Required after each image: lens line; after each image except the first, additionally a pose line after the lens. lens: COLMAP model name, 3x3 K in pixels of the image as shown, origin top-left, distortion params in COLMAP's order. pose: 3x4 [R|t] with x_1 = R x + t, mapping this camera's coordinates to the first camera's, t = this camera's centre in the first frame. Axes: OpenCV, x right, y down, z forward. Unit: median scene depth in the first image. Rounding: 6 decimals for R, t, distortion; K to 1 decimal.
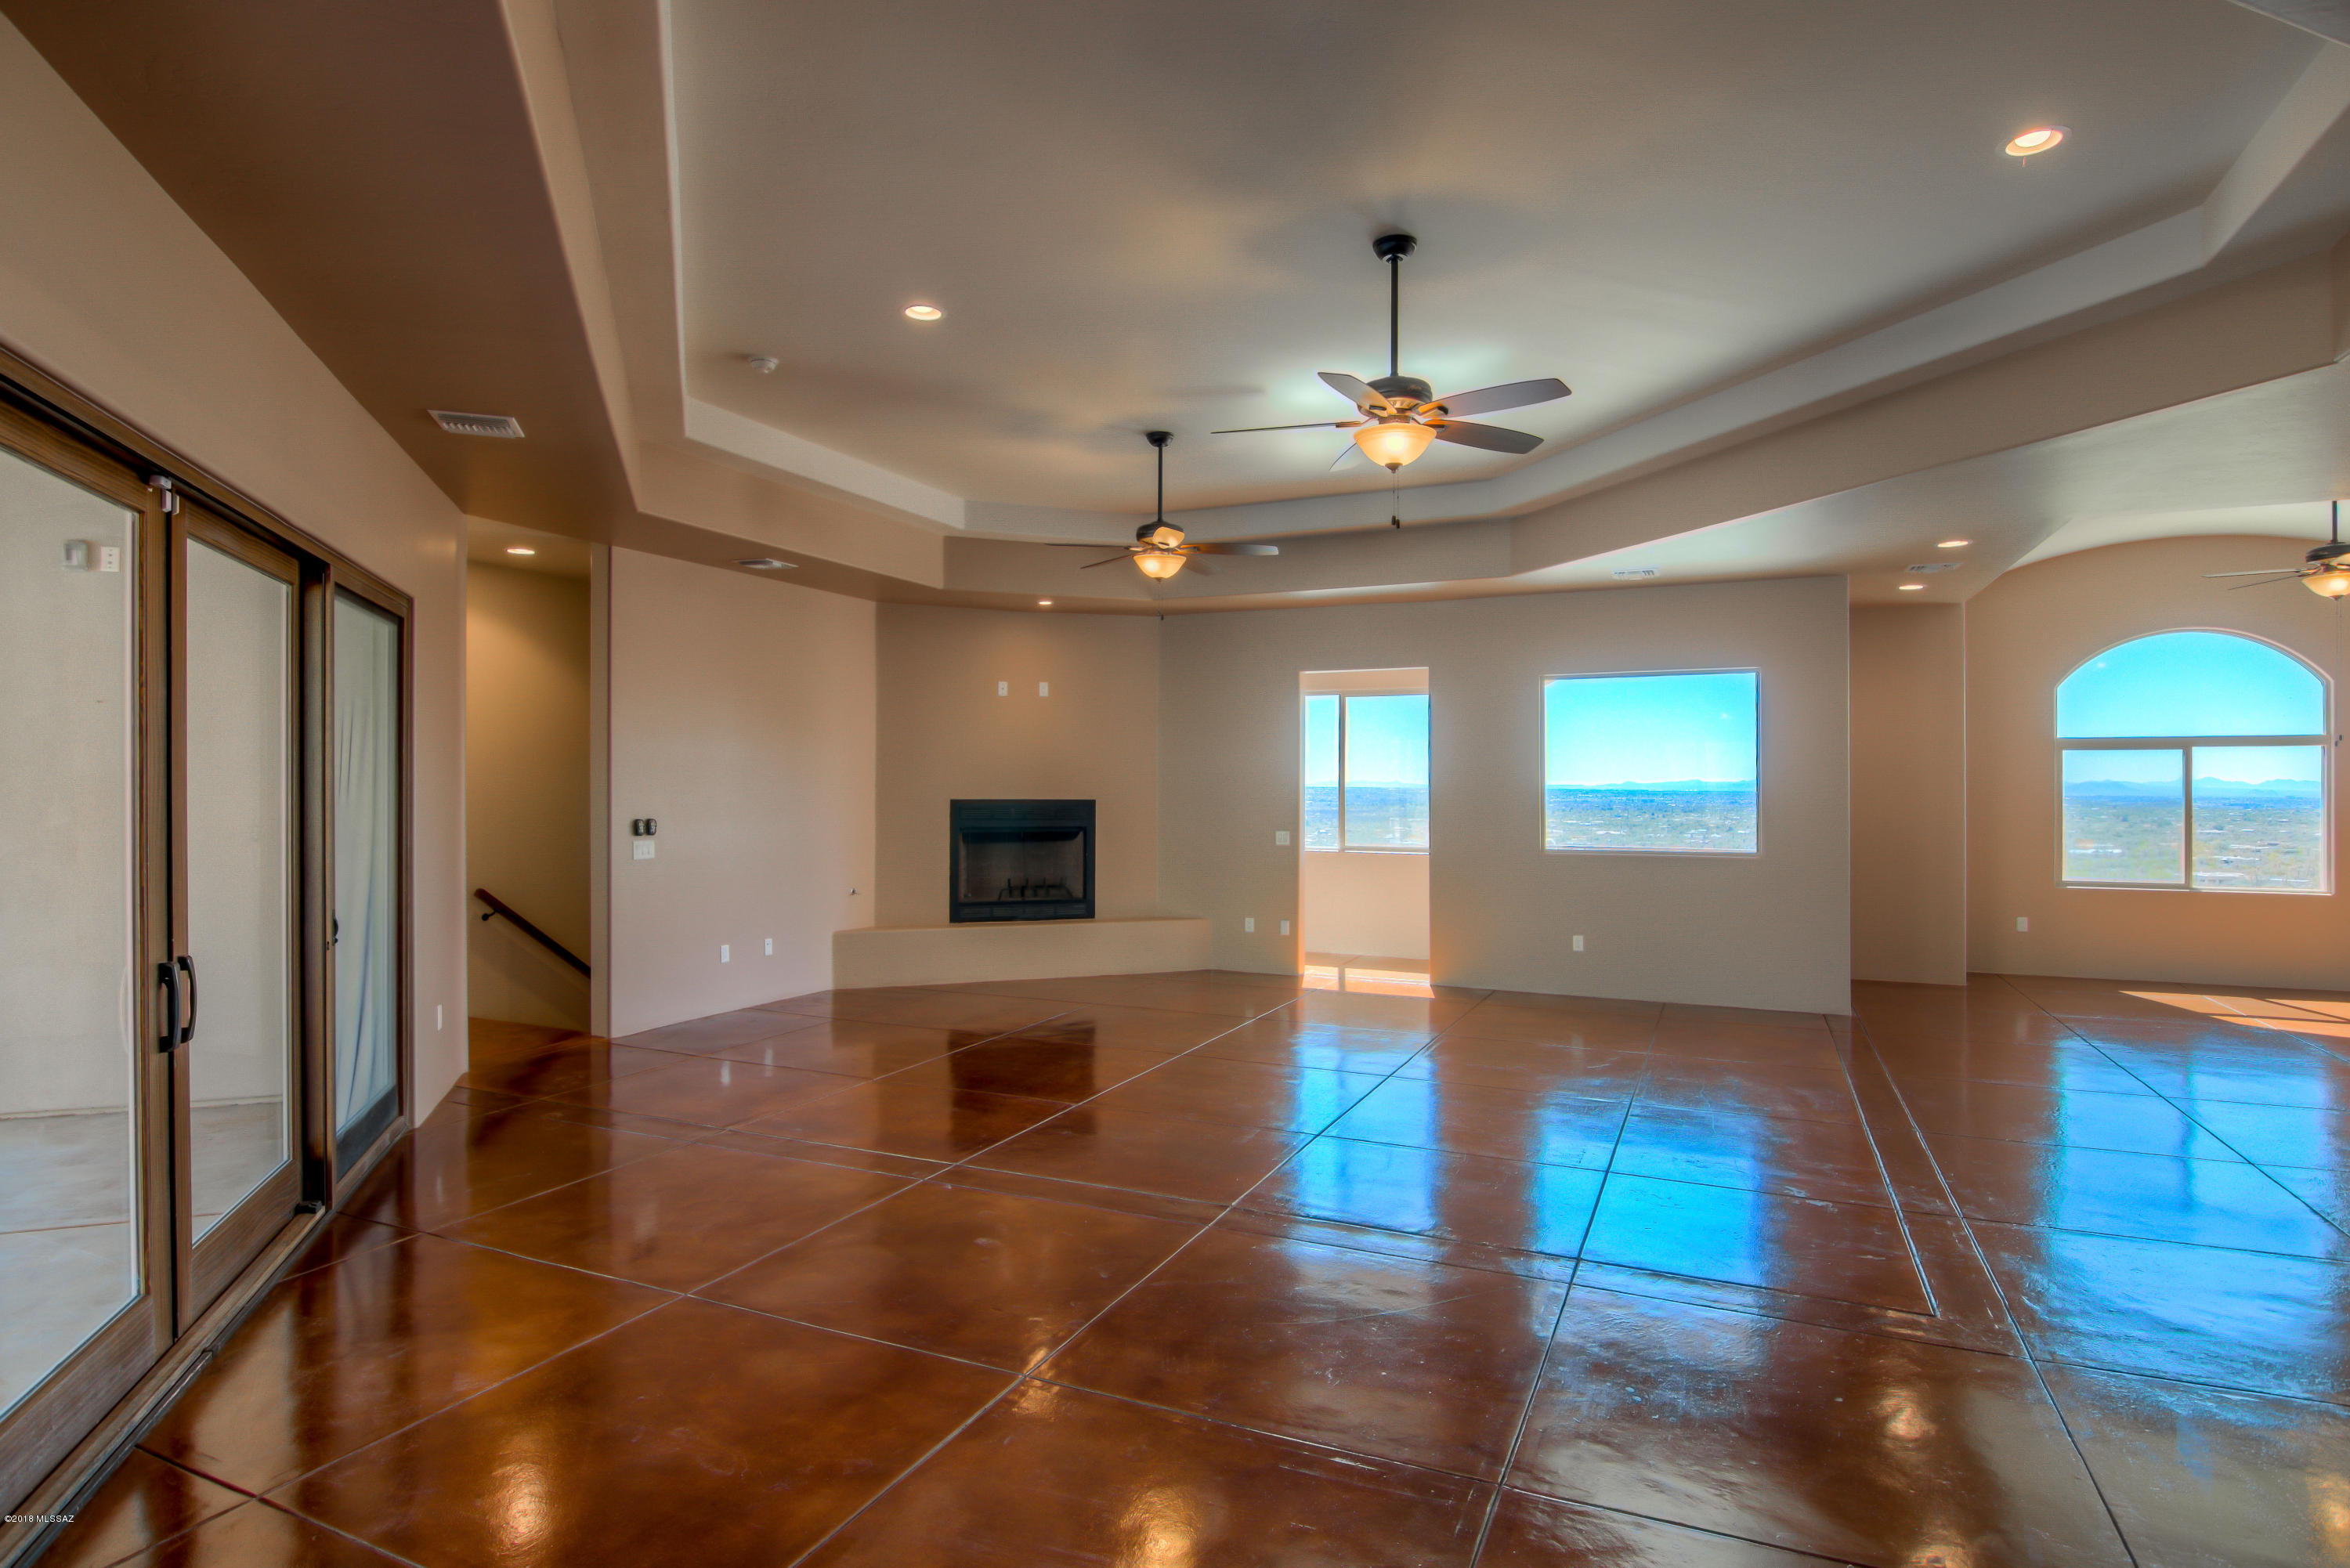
lens RADIAL K [[1245.1, 0, 1144.6], [0, 1245.1, 740.8], [0, 0, 1]] dist [0.003276, -0.025634]
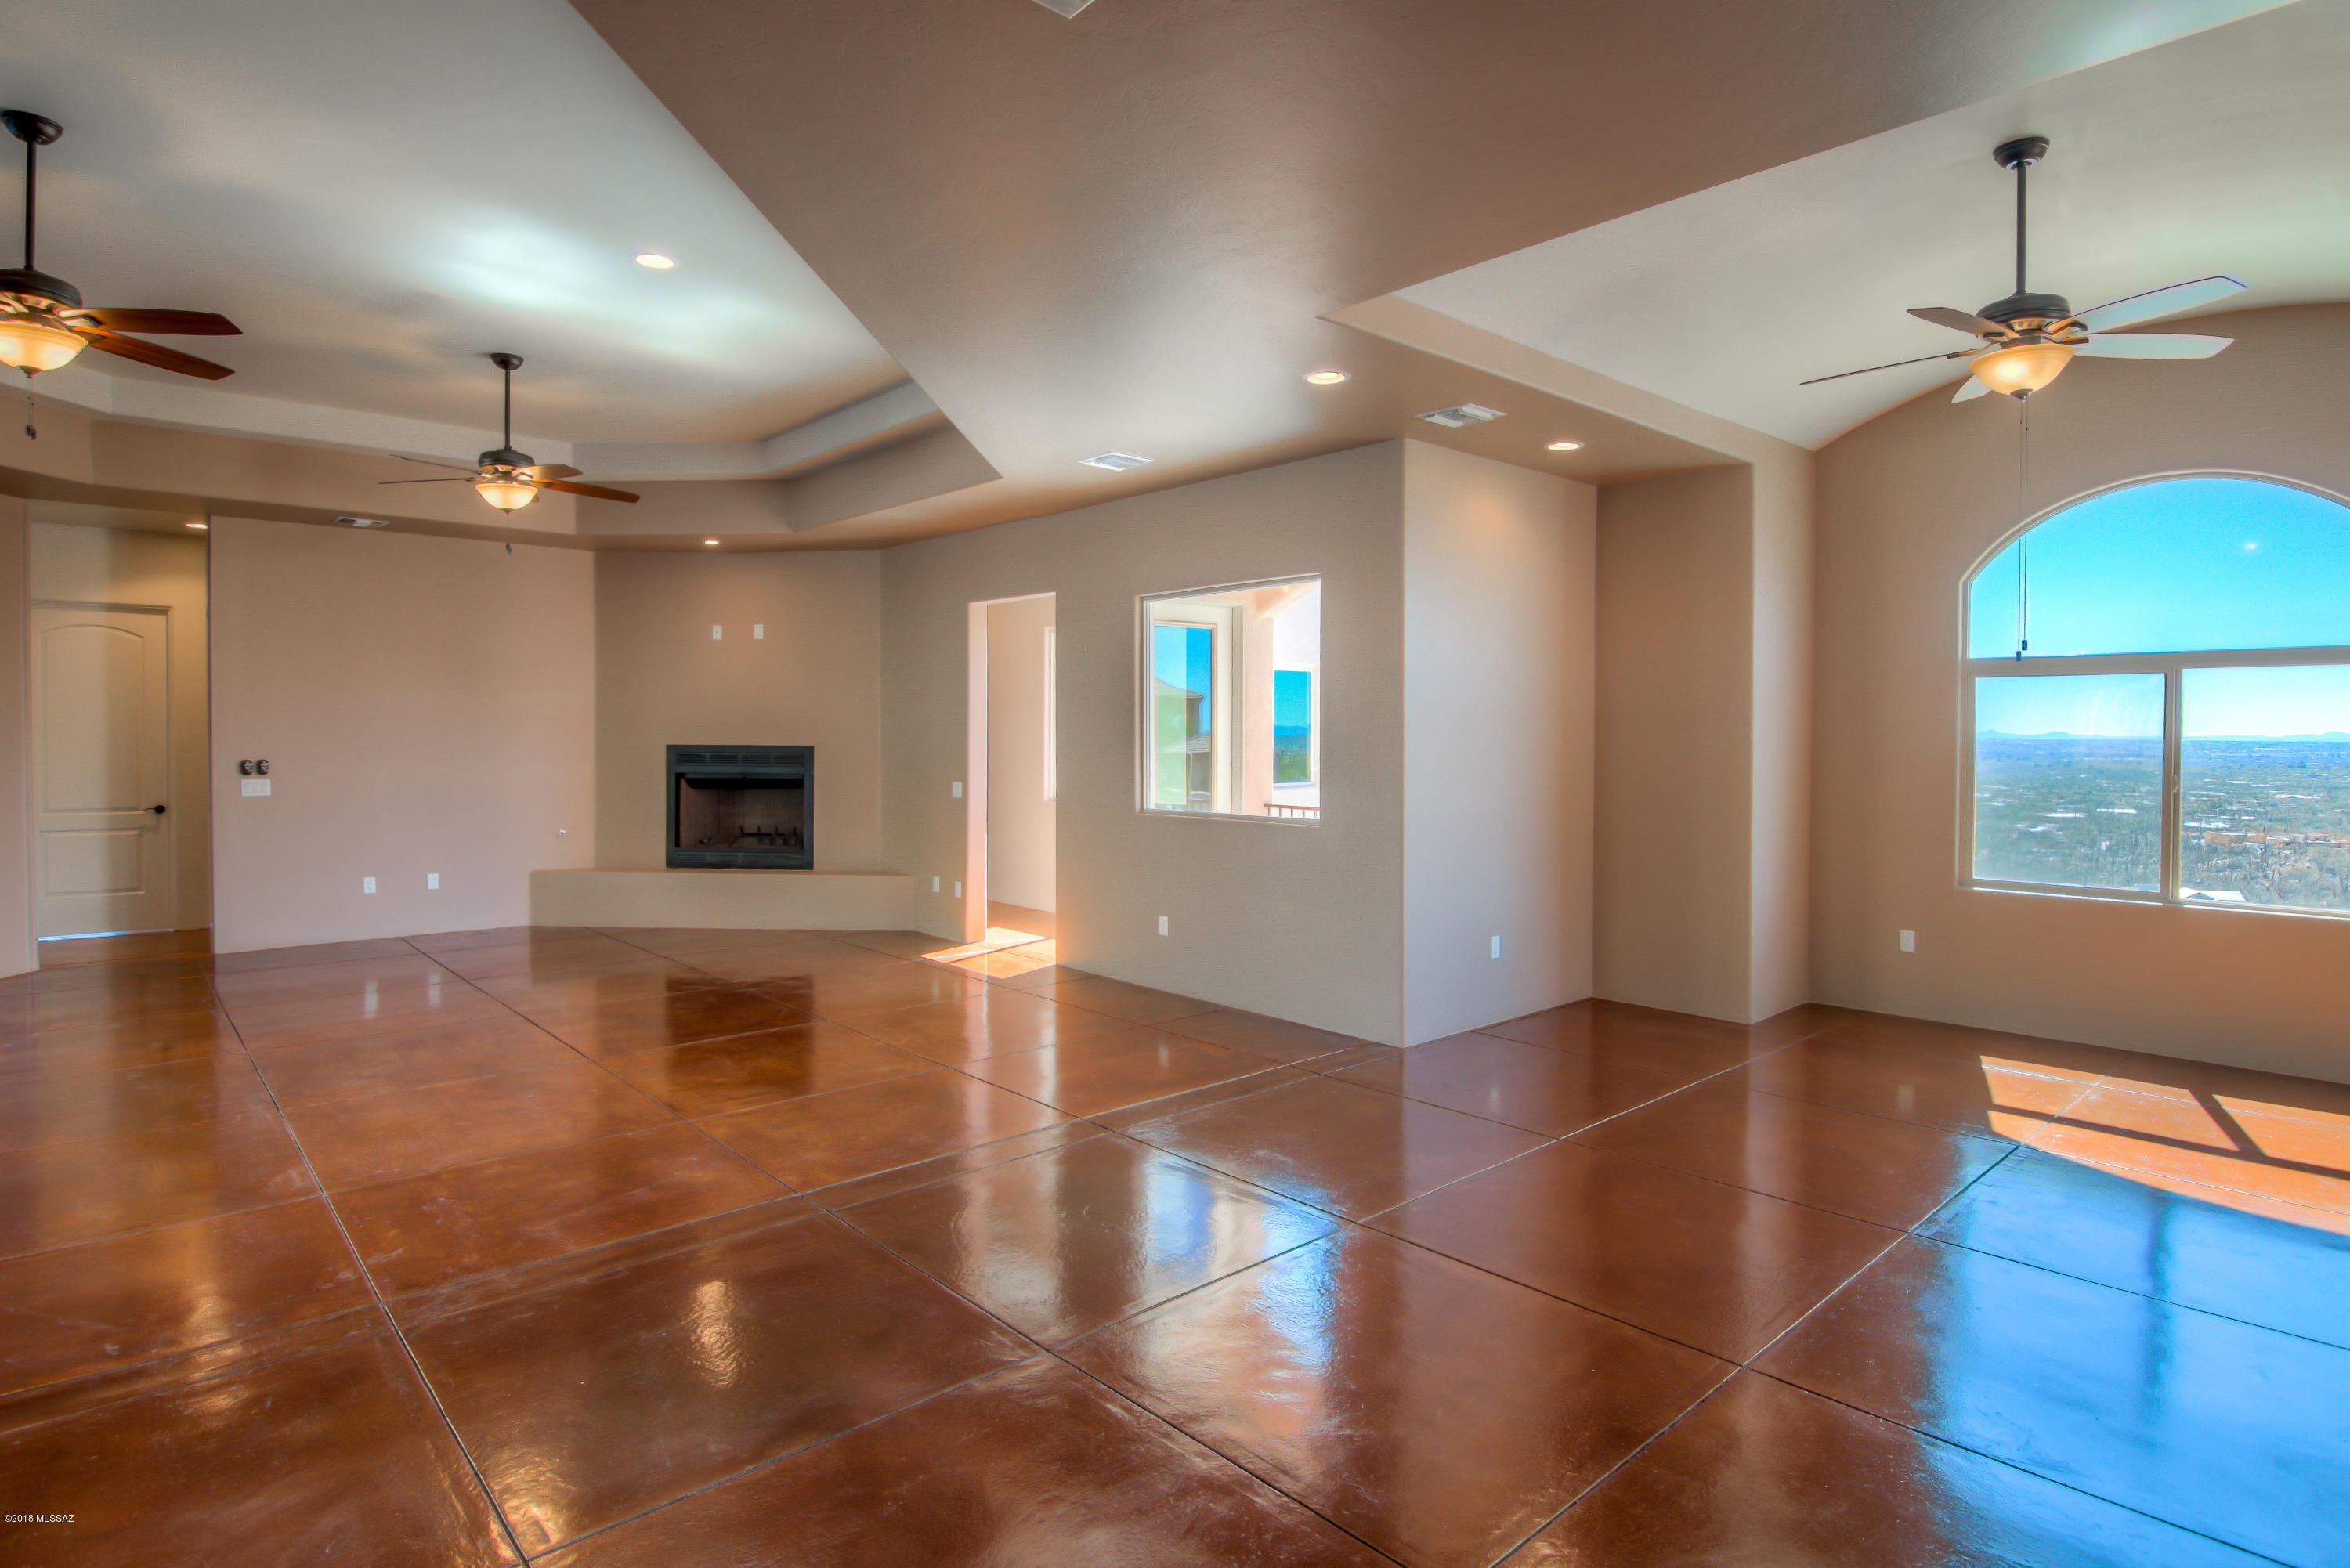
lens RADIAL K [[1245.1, 0, 1144.6], [0, 1245.1, 740.8], [0, 0, 1]] dist [0.003276, -0.025634]
pose [[0.918049, 0.003347, -0.396454, 0.605546], [0.012647, 0.999208, 0.037721, 0.010885], [0.396266, -0.039644, 0.917279, 0.237109]]
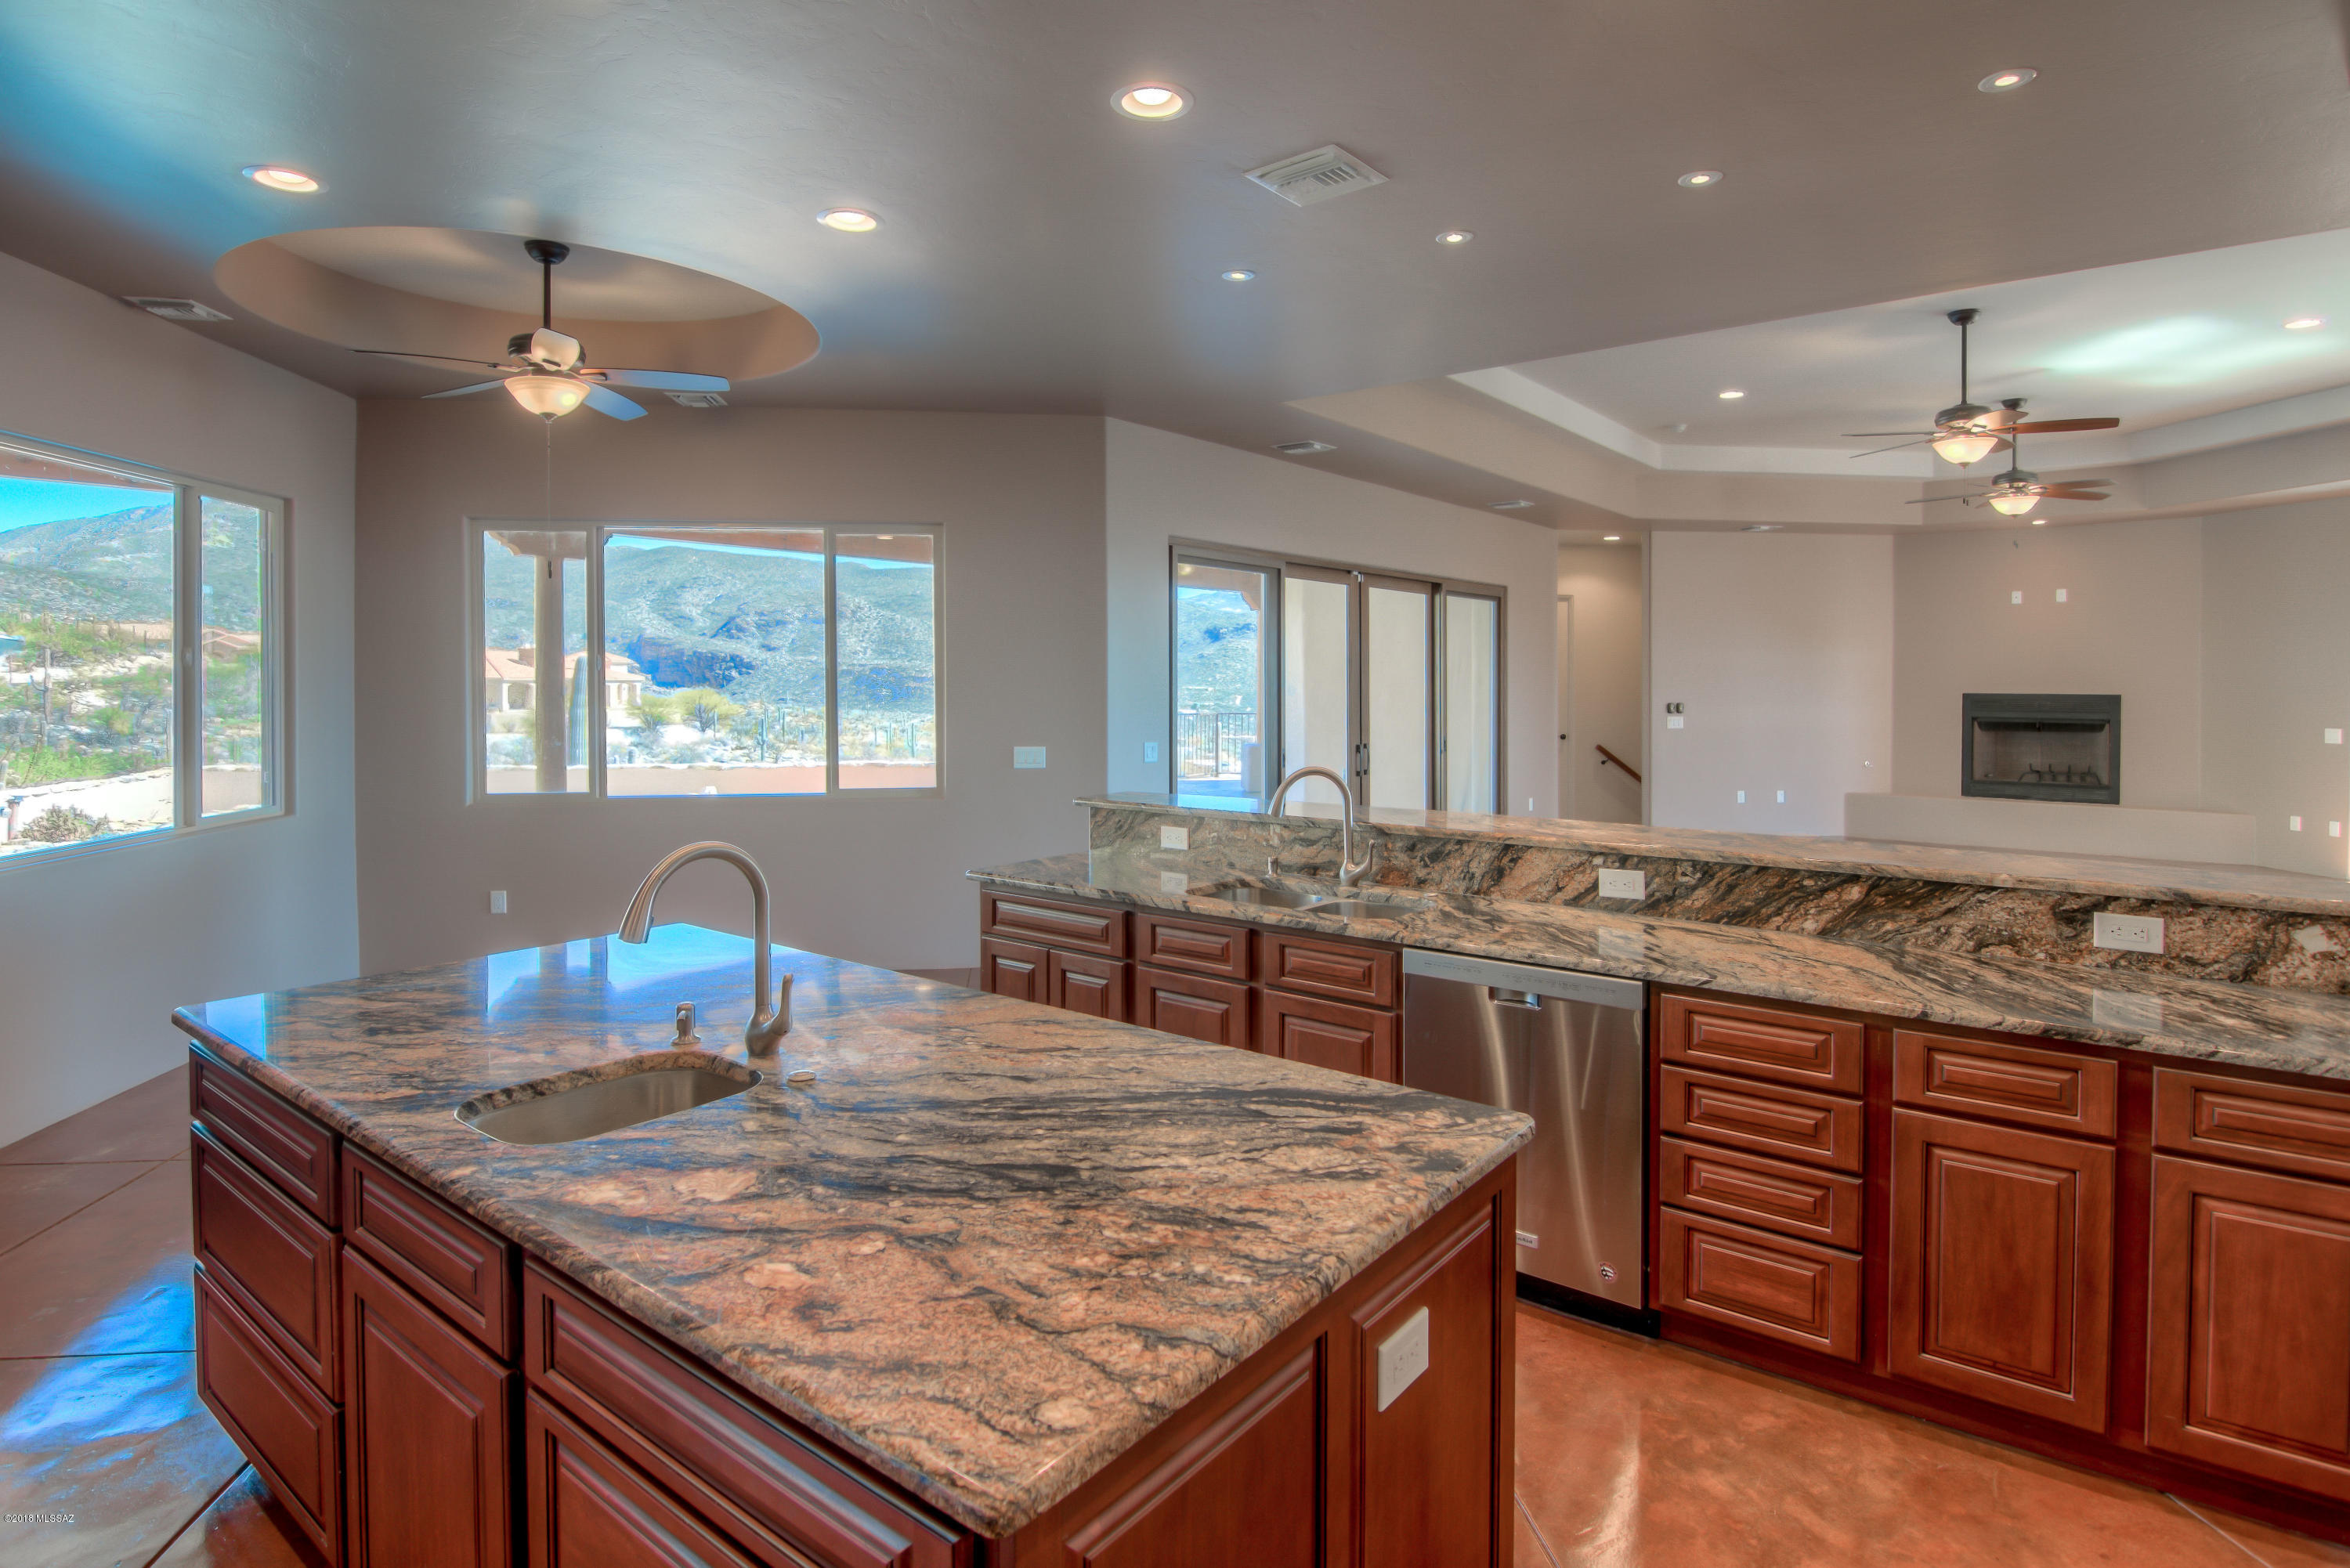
lens RADIAL K [[1245.1, 0, 1144.6], [0, 1245.1, 740.8], [0, 0, 1]] dist [0.003276, -0.025634]
pose [[0.523708, 0.039641, -0.850975, 0.454516], [0.030653, 0.997393, 0.065327, -0.009280], [0.851346, -0.060298, 0.521128, -0.297296]]
